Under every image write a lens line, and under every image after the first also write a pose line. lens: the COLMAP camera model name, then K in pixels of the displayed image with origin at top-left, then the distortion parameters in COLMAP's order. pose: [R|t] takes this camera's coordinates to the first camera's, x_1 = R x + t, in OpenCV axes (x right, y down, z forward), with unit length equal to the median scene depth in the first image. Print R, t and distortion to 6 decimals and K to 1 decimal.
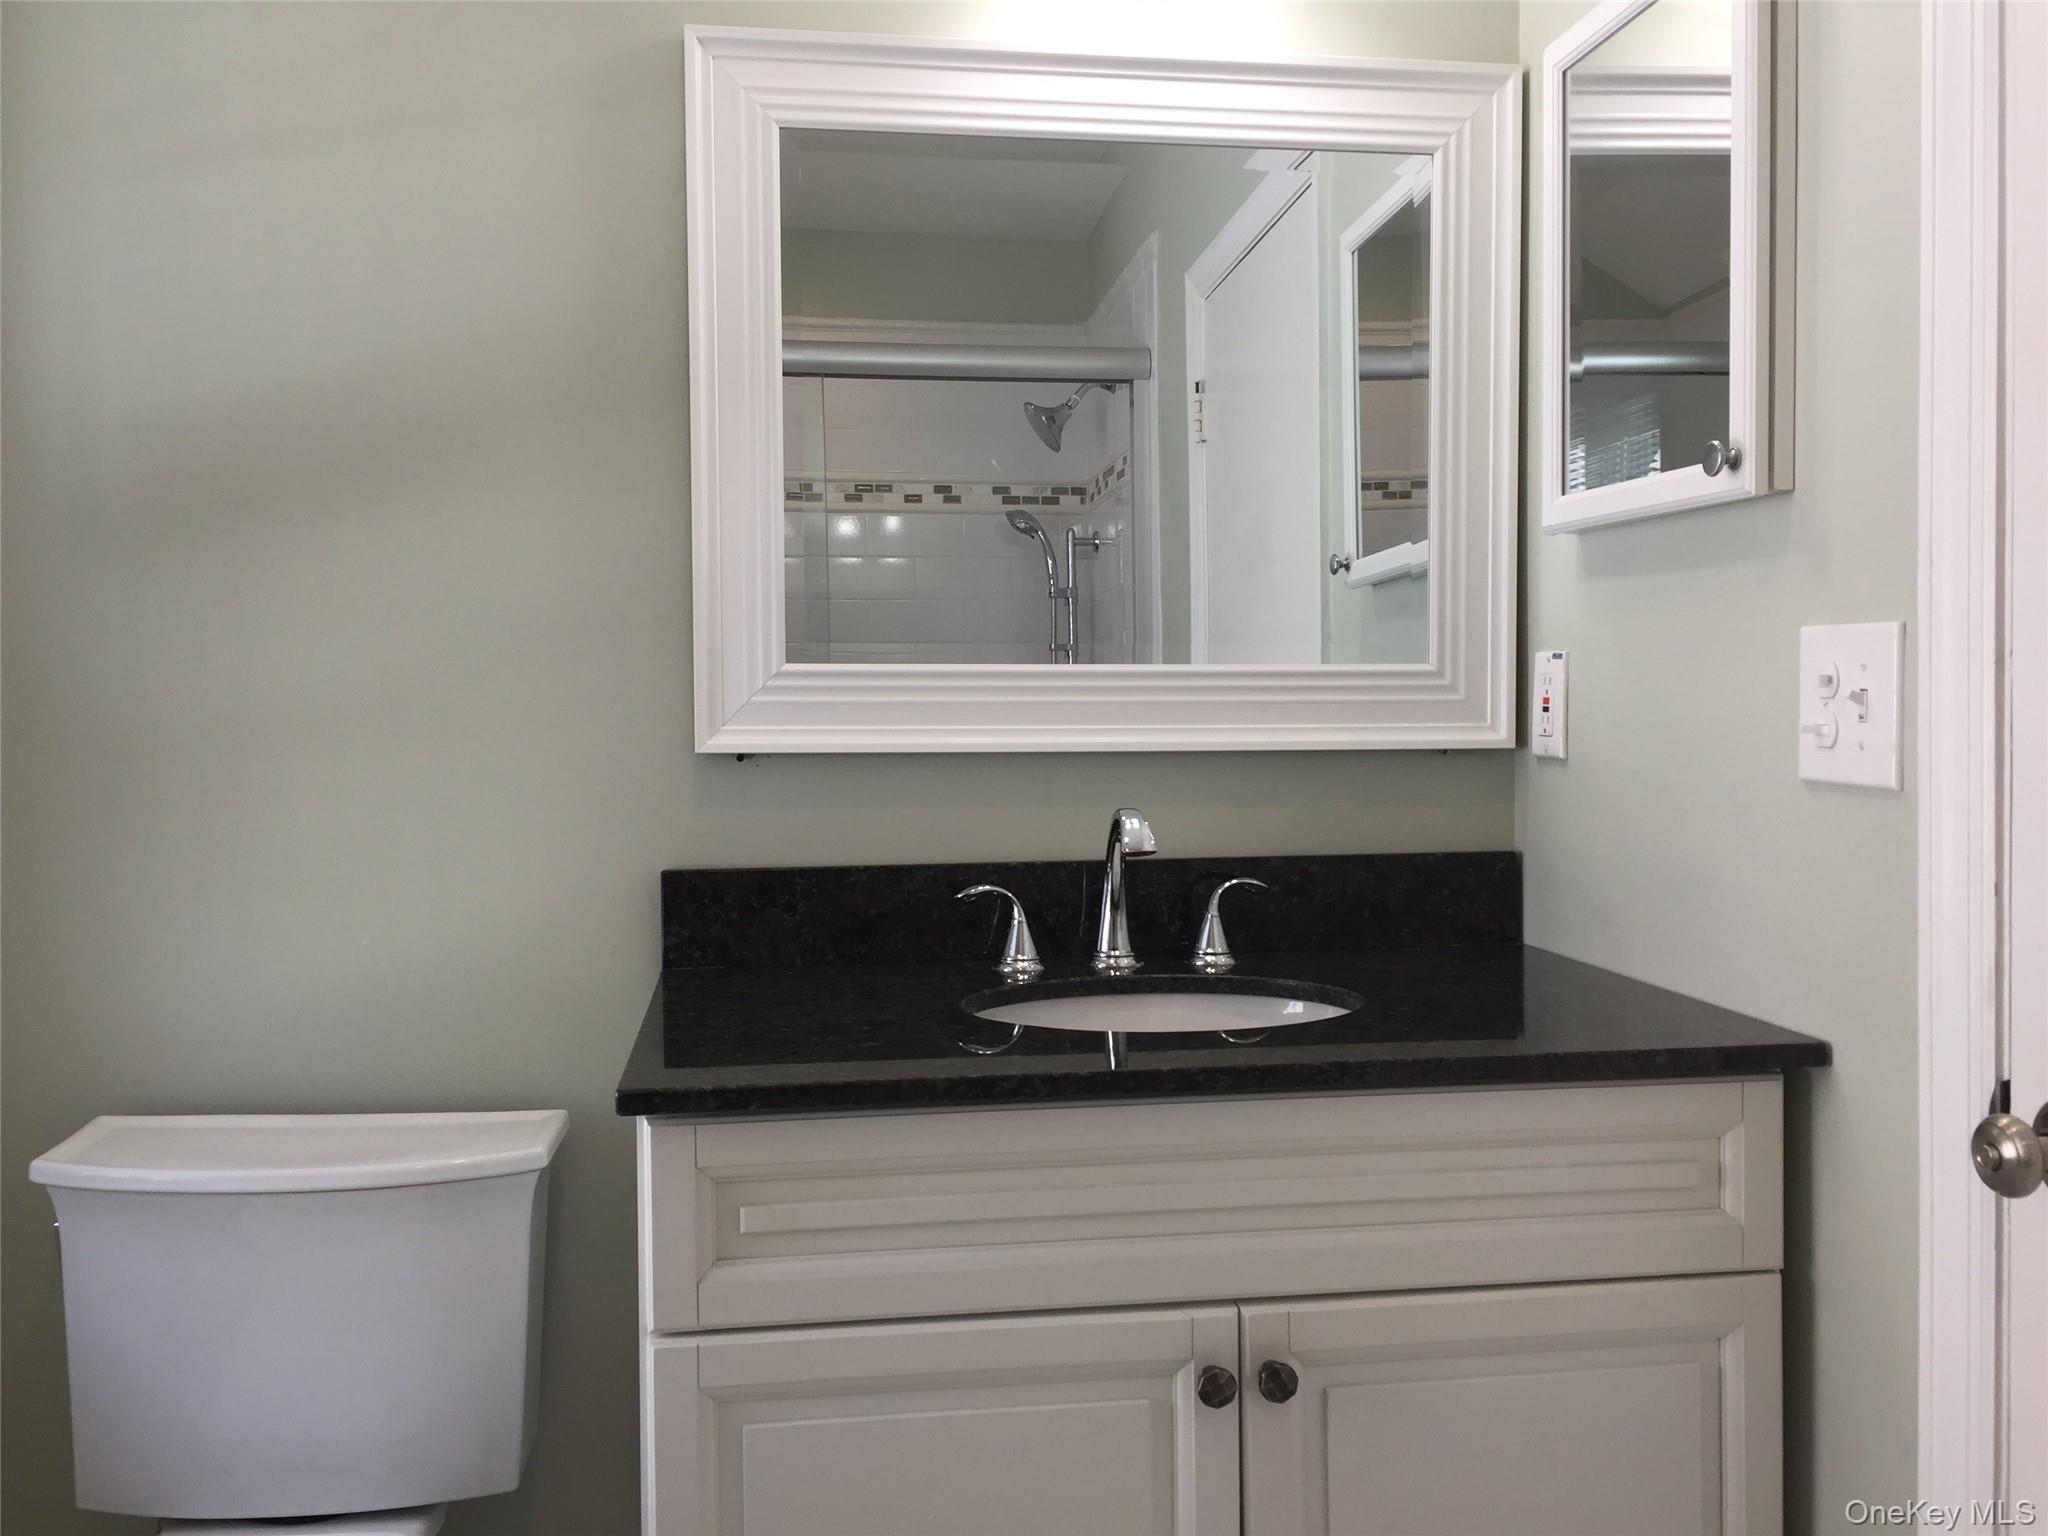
lens RADIAL K [[1735.0, 0, 1024.0], [0, 1735.0, 768.0], [0, 0, 1]] dist [0.060575, -0.060483]
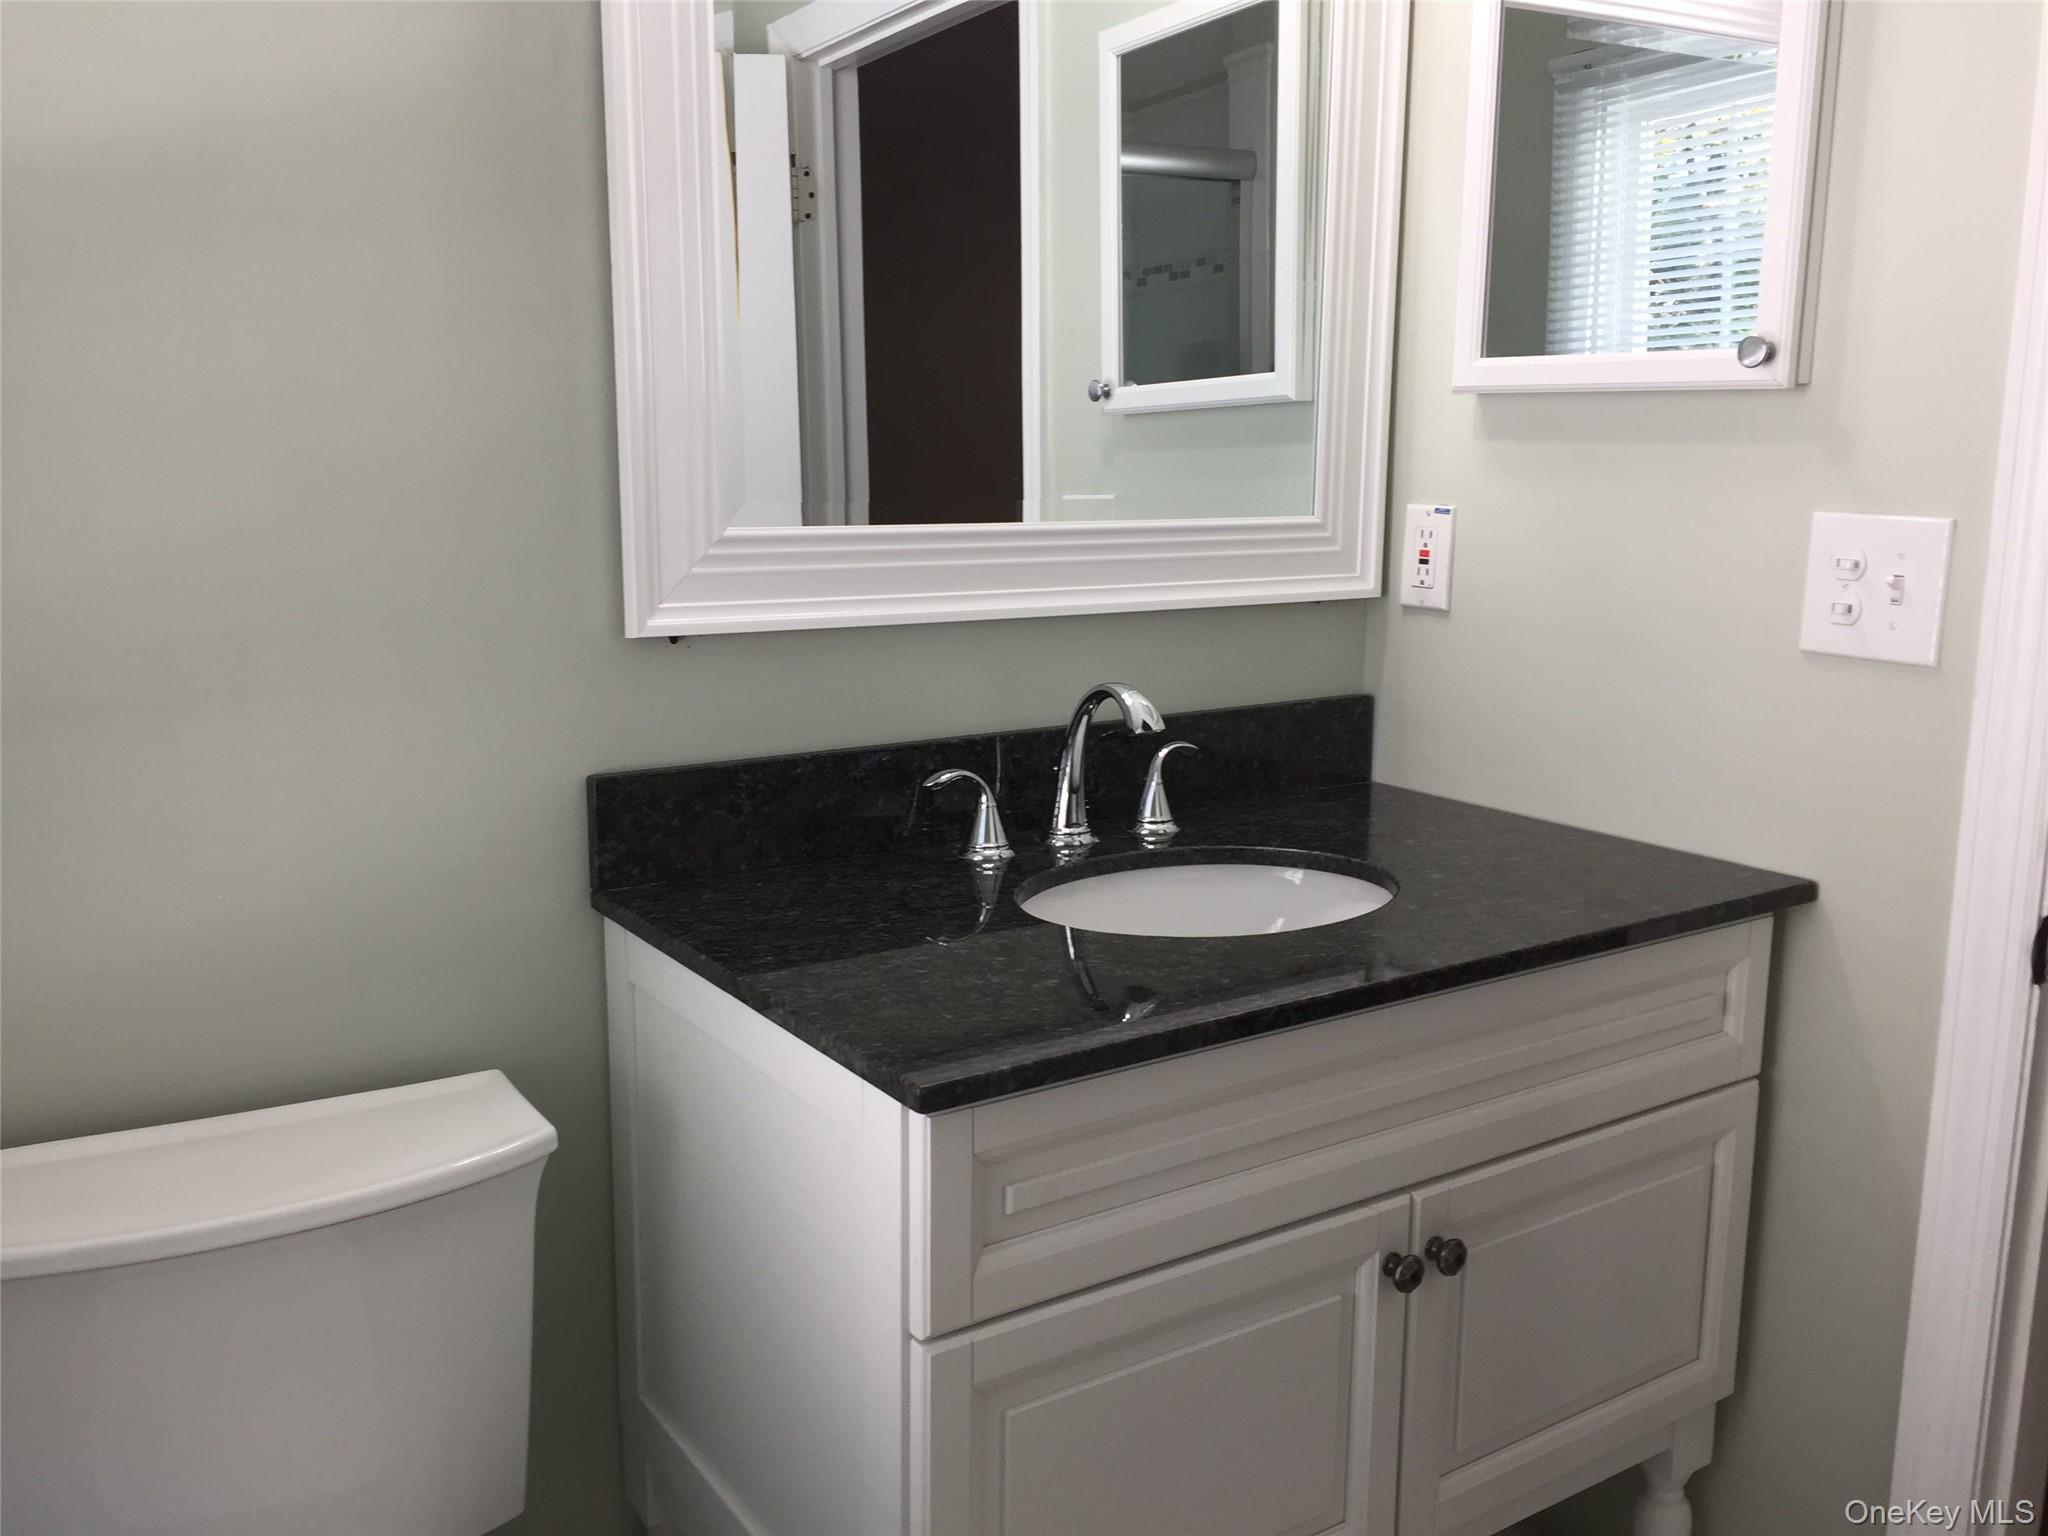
lens RADIAL K [[1735.0, 0, 1024.0], [0, 1735.0, 768.0], [0, 0, 1]] dist [0.060575, -0.060483]
pose [[0.906010, -0.068017, 0.417756, -0.370613], [0.007854, 0.989535, 0.144078, -0.065465], [-0.423184, -0.127255, 0.897062, 0.157191]]
